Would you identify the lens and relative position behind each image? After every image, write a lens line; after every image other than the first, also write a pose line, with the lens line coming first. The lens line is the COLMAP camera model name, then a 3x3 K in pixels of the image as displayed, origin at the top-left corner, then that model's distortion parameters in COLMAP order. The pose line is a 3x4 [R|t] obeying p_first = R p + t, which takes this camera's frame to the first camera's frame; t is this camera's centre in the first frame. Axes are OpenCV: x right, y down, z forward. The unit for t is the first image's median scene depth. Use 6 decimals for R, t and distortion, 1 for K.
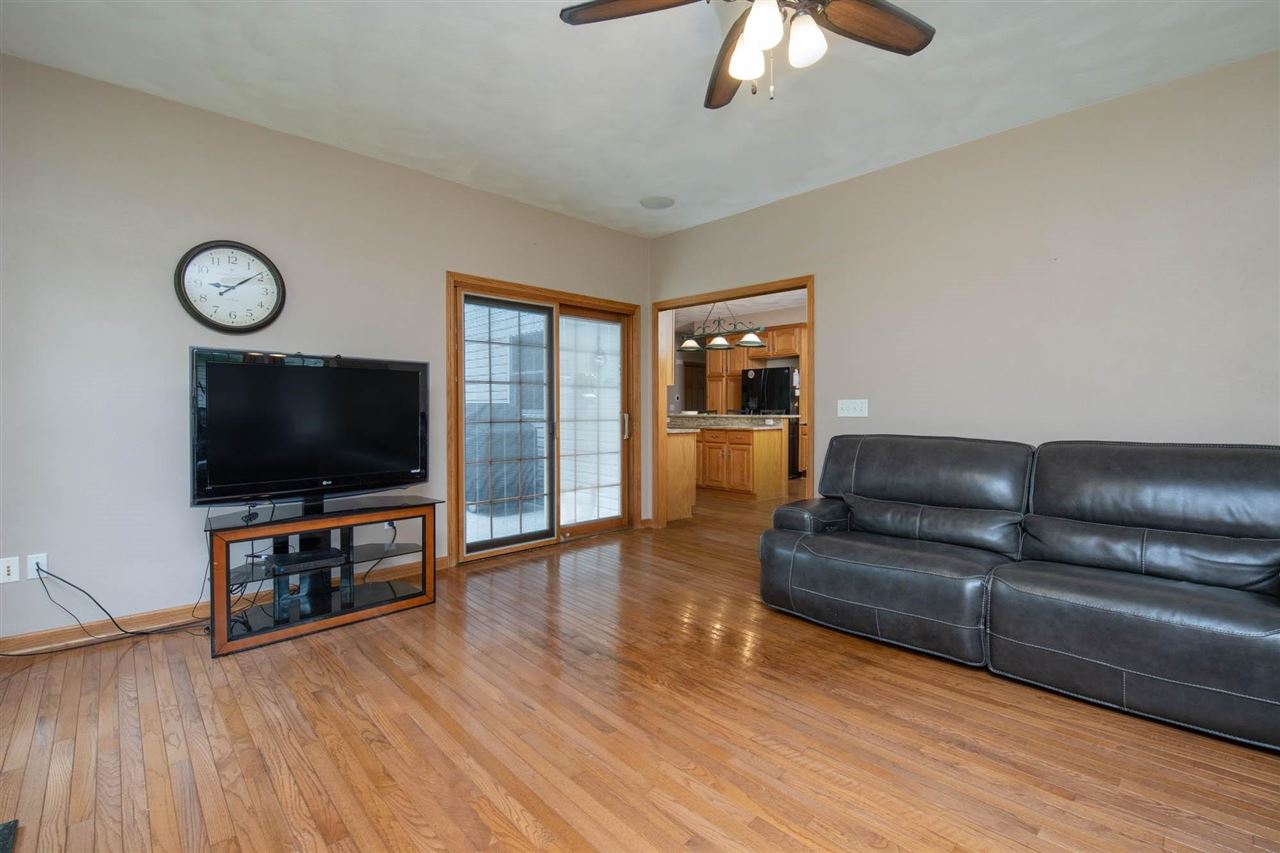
lens RADIAL K [[559.8, 0, 638.5], [0, 559.8, 418.7], [0, 0, 1]] dist [-0.001453, -0.000485]
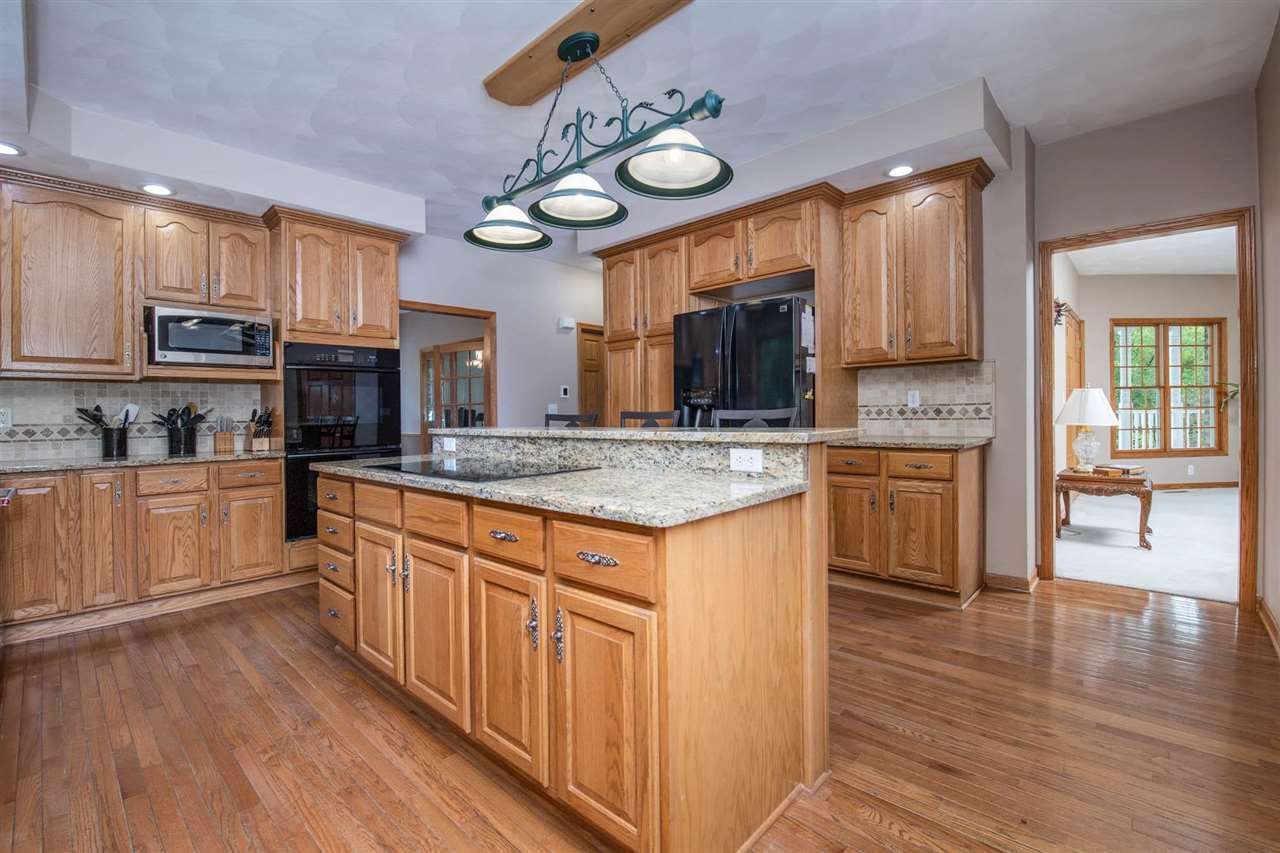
lens RADIAL K [[559.8, 0, 641.9], [0, 559.8, 417.2], [0, 0, 1]] dist [-0.001453, -0.000485]
pose [[0.997787, -0.011253, 0.065529, 0.156013], [0.011644, 0.999917, -0.005585, -0.011138], [-0.065460, 0.006336, 0.997835, 0.686764]]
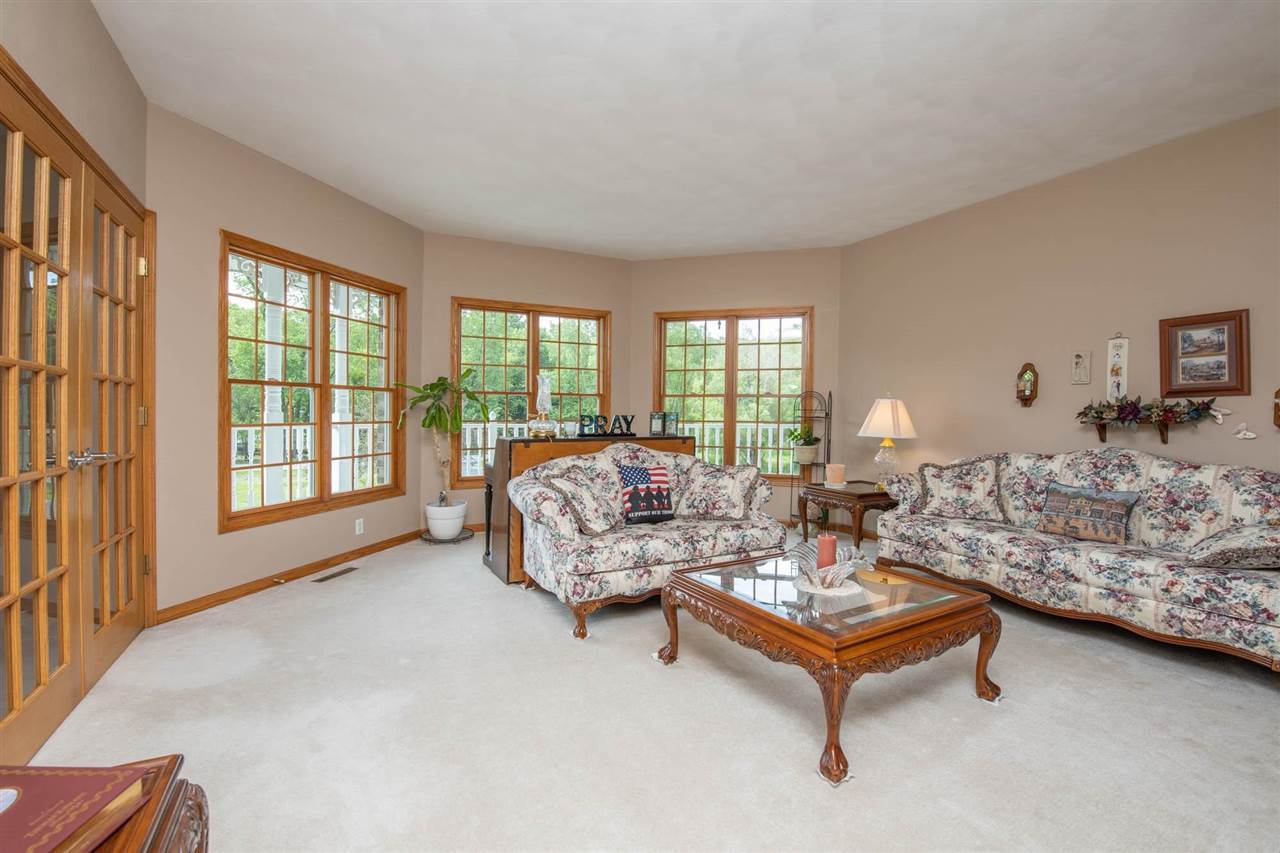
lens RADIAL K [[559.8, 0, 643.5], [0, 559.8, 419.6], [0, 0, 1]] dist [-0.001453, -0.000485]
pose [[0.266140, -0.000011, 0.963935, 0.310612], [0.006287, 0.999979, -0.001724, -0.014509], [-0.963914, 0.006519, 0.266134, 0.822451]]
